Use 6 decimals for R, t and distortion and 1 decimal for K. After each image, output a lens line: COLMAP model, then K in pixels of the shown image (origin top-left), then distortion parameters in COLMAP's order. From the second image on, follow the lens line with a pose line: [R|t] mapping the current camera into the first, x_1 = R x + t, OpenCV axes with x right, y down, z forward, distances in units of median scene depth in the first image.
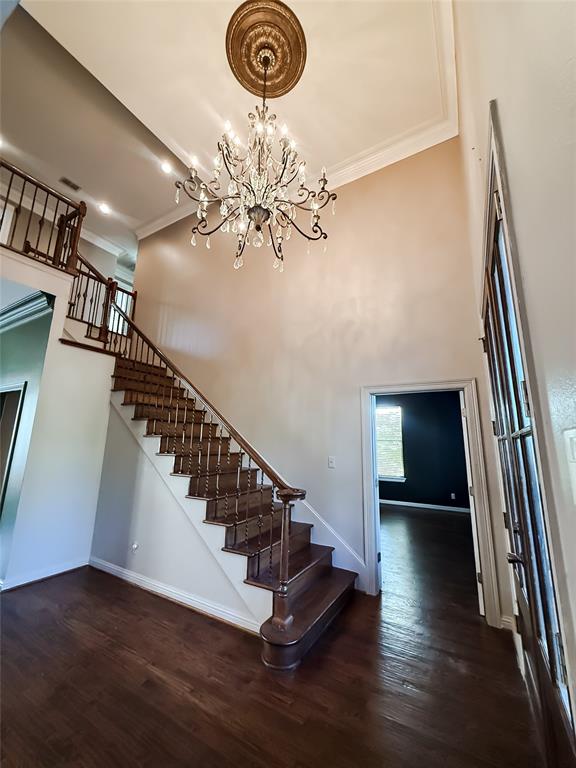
lens RADIAL K [[315.5, 0, 289.3], [0, 315.5, 381.0], [0, 0, 1]] dist [0.000279, -0.000063]
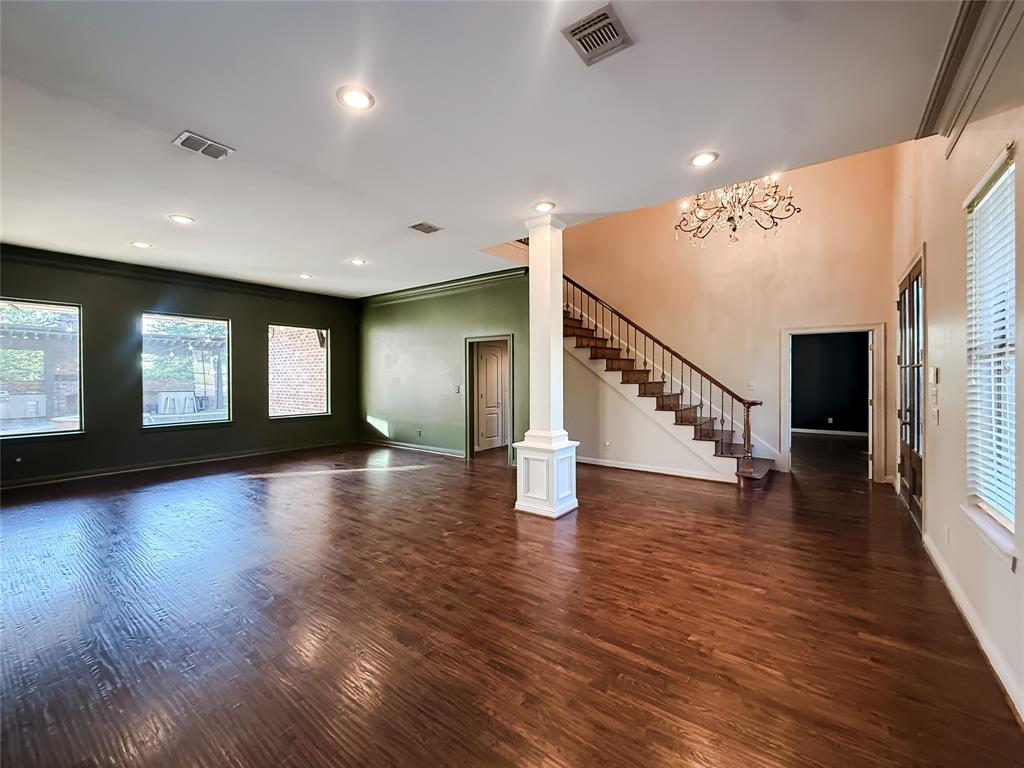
lens RADIAL K [[420.7, 0, 506.7], [0, 420.7, 382.7], [0, 0, 1]] dist [0.000279, -0.000063]
pose [[0.989718, -0.023887, -0.141021, -0.771641], [0.053020, 0.976983, 0.206622, -0.215251], [0.132839, -0.211975, 0.968205, -1.026667]]
